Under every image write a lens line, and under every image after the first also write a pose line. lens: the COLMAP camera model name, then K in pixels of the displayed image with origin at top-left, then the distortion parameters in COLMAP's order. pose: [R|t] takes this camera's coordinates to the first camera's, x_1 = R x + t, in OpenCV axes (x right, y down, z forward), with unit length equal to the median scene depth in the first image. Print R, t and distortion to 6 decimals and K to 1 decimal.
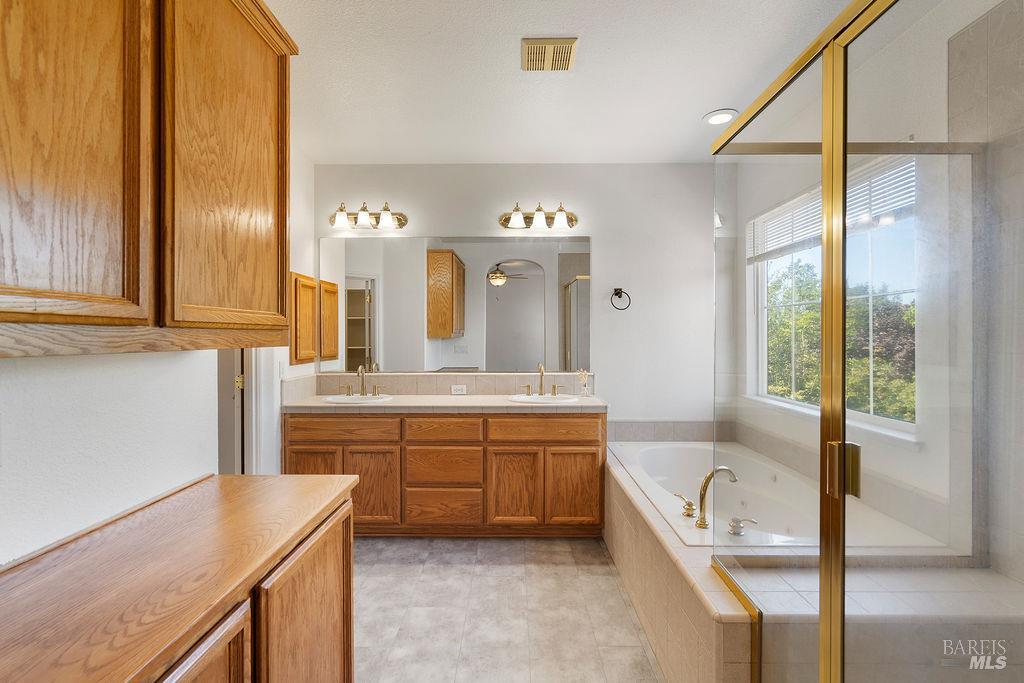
lens RADIAL K [[469.1, 0, 510.2], [0, 469.1, 337.8], [0, 0, 1]] dist [-0.004401, 0.003907]
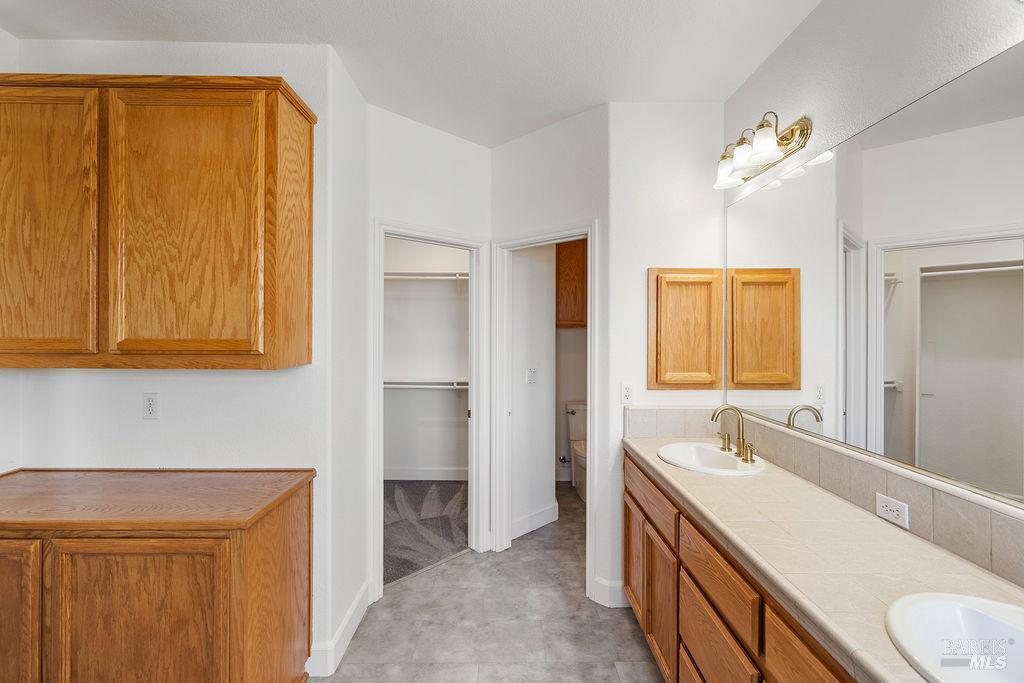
lens RADIAL K [[469.1, 0, 512.0], [0, 469.1, 335.4], [0, 0, 1]] dist [-0.004401, 0.003907]
pose [[0.029509, 0.005531, -0.999549, 0.796640], [-0.006429, 0.999965, 0.005344, -0.090093], [0.999544, 0.006269, 0.029544, 2.008045]]
